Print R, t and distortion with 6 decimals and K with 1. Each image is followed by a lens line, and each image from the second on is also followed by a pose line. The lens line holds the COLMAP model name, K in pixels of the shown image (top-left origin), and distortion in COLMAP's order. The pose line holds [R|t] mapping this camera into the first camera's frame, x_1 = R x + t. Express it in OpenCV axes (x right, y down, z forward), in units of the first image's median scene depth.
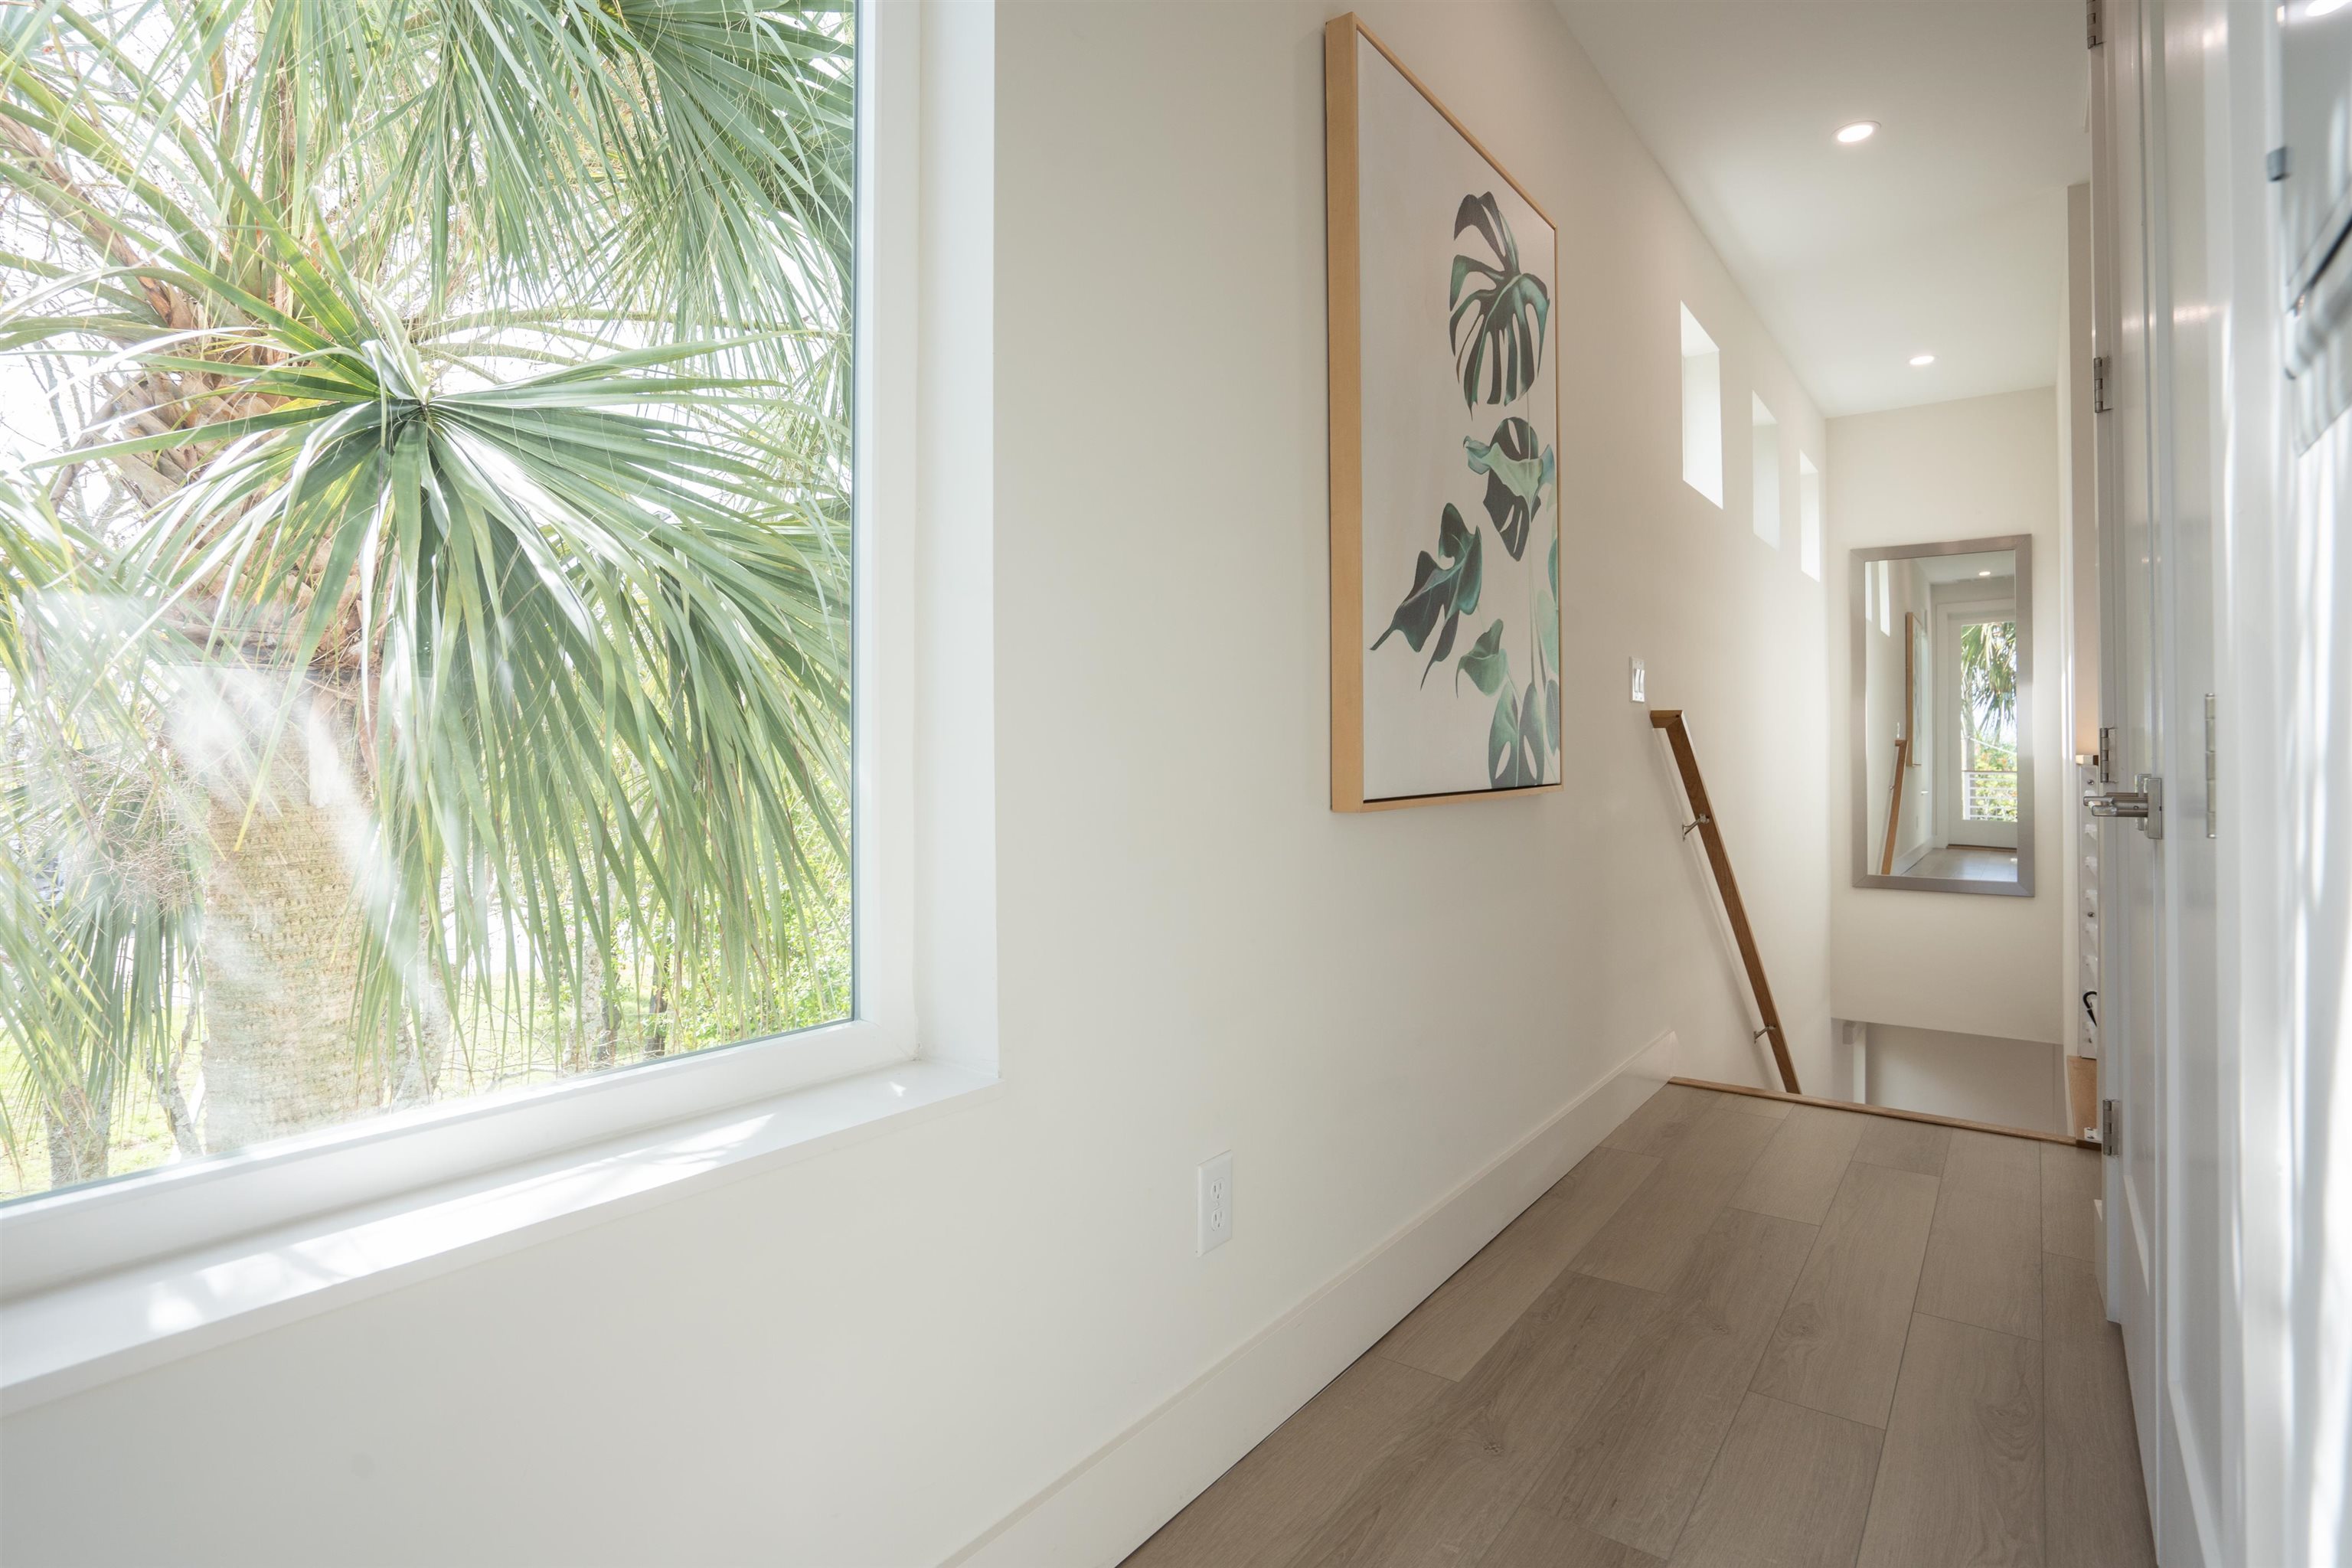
lens RADIAL K [[1108.1, 0, 1176.0], [0, 1108.1, 784.0], [0, 0, 1]] dist [0.001004, 0.000340]
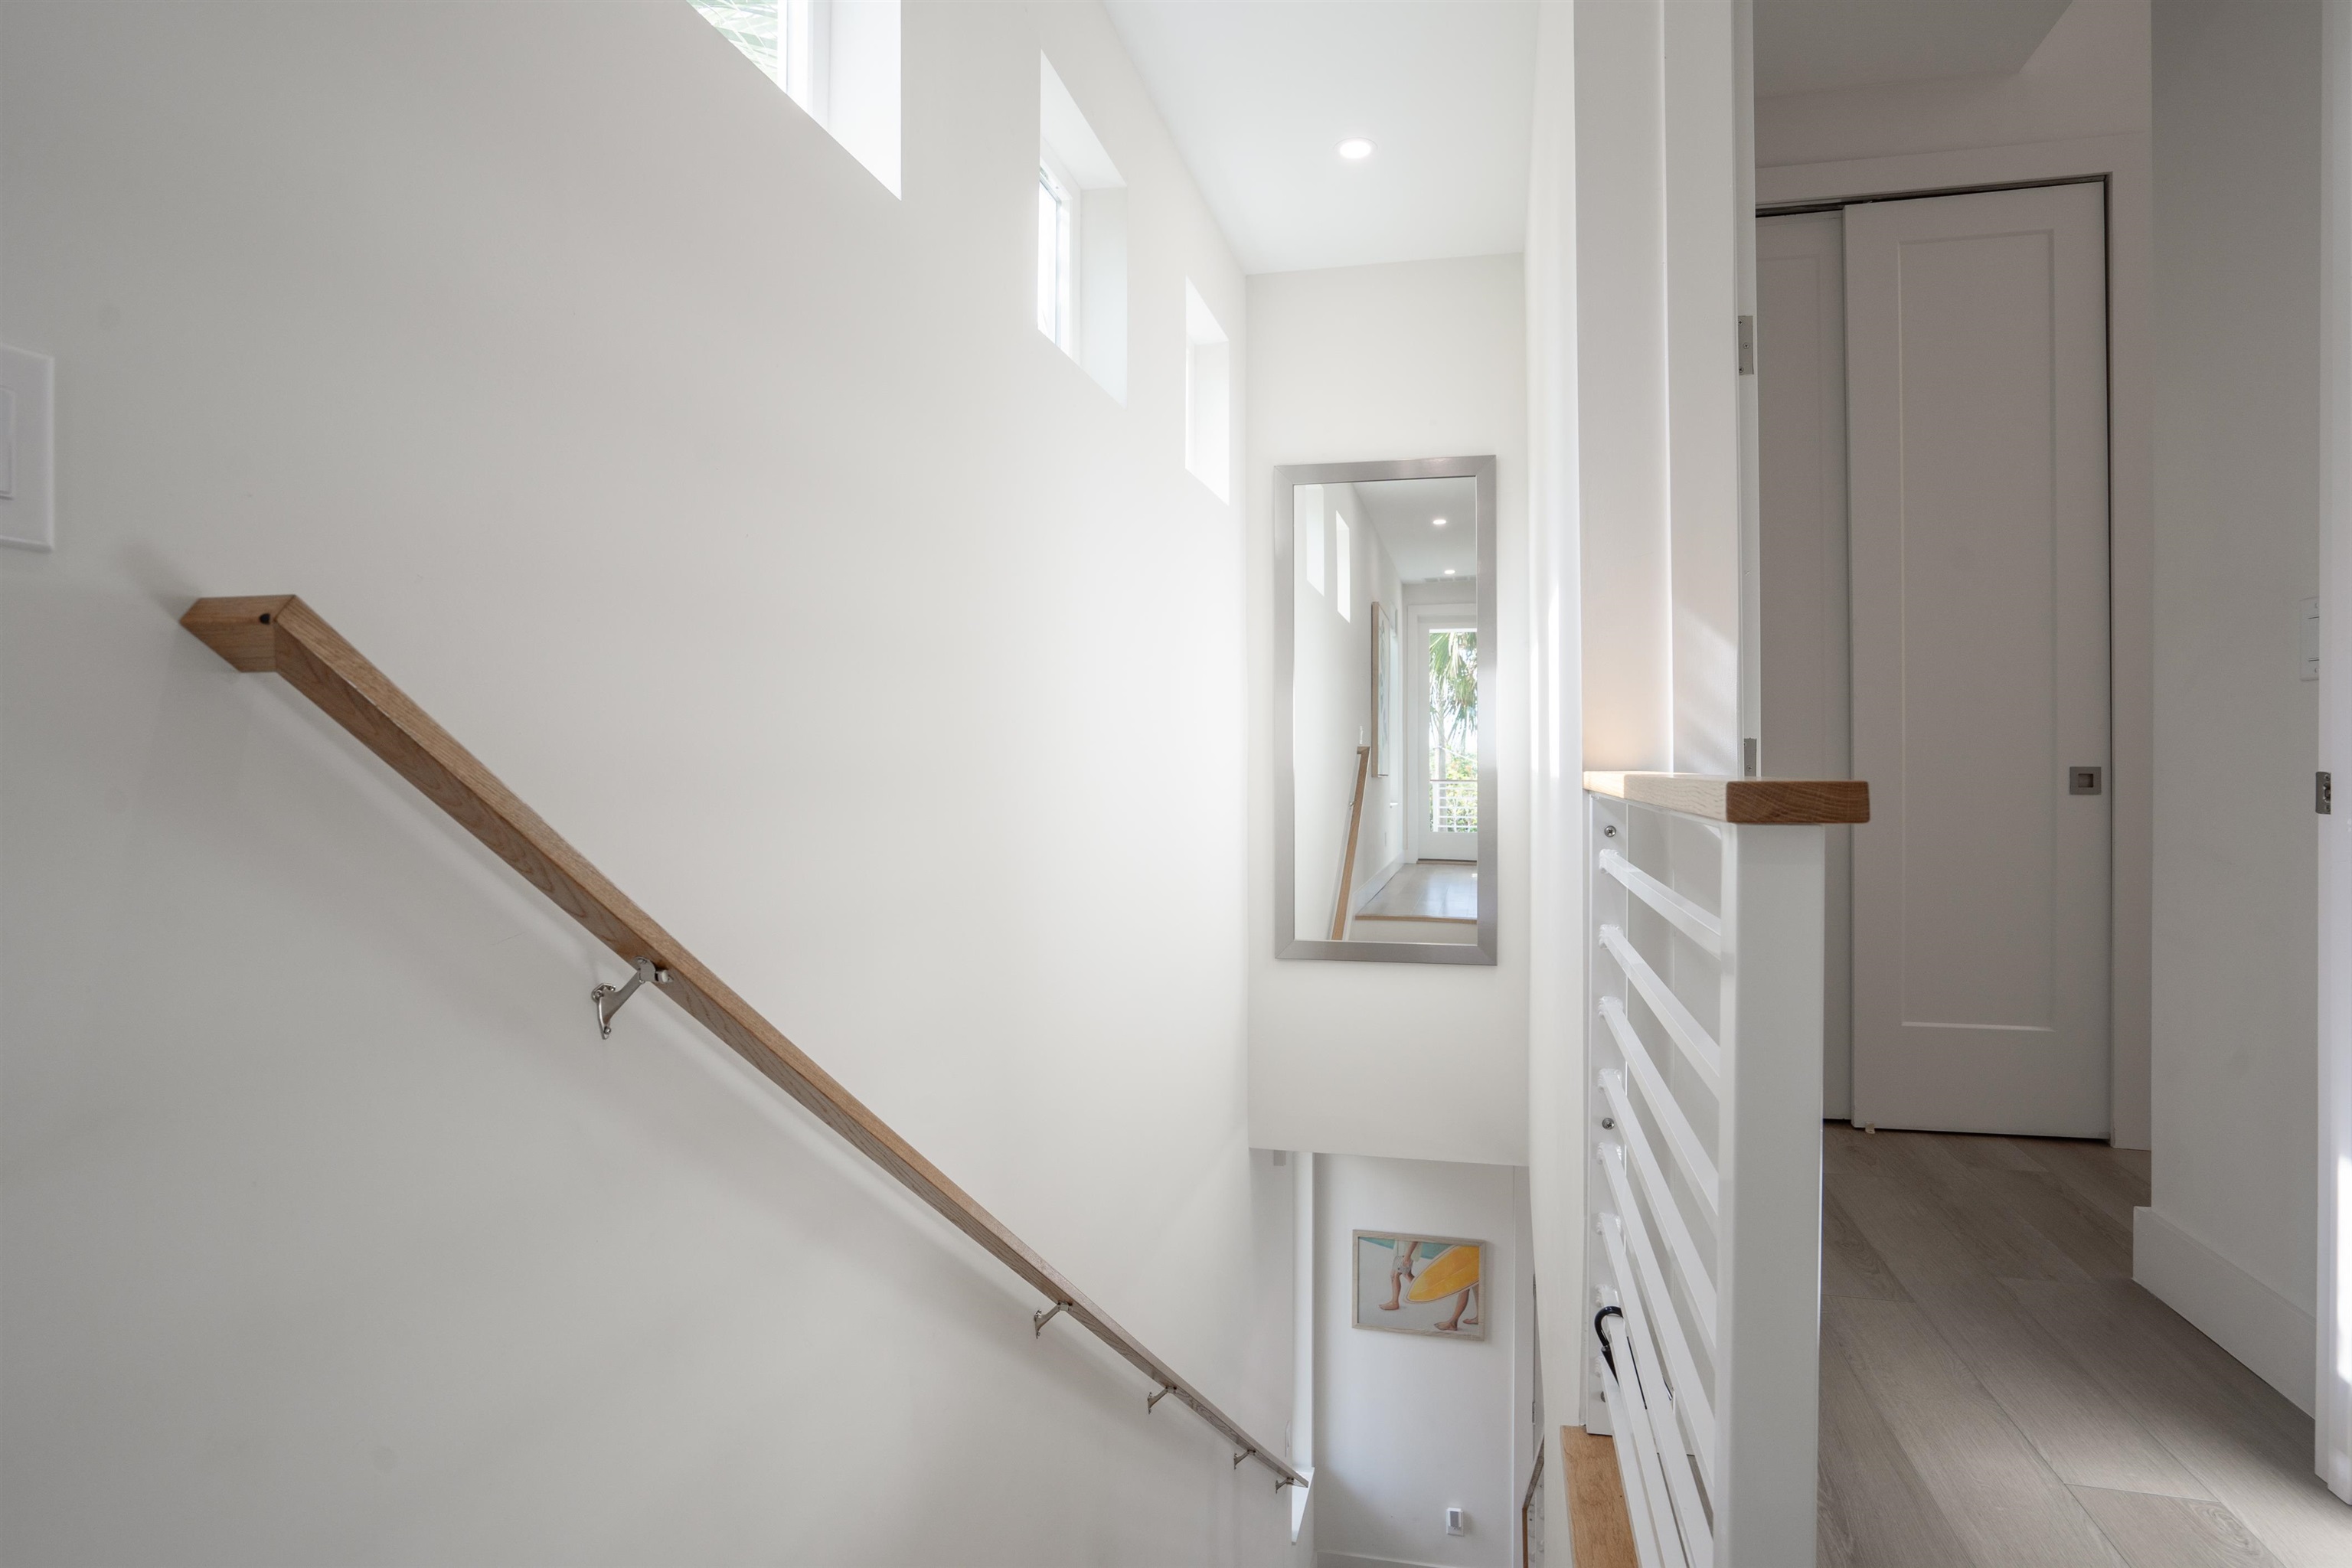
lens RADIAL K [[1108.1, 0, 1176.0], [0, 1108.1, 784.0], [0, 0, 1]] dist [0.001004, 0.000340]
pose [[0.927567, 0.004506, 0.373631, 0.166196], [-0.003487, 0.999988, -0.003404, -0.006633], [-0.373642, 0.001855, 0.927571, 0.218287]]
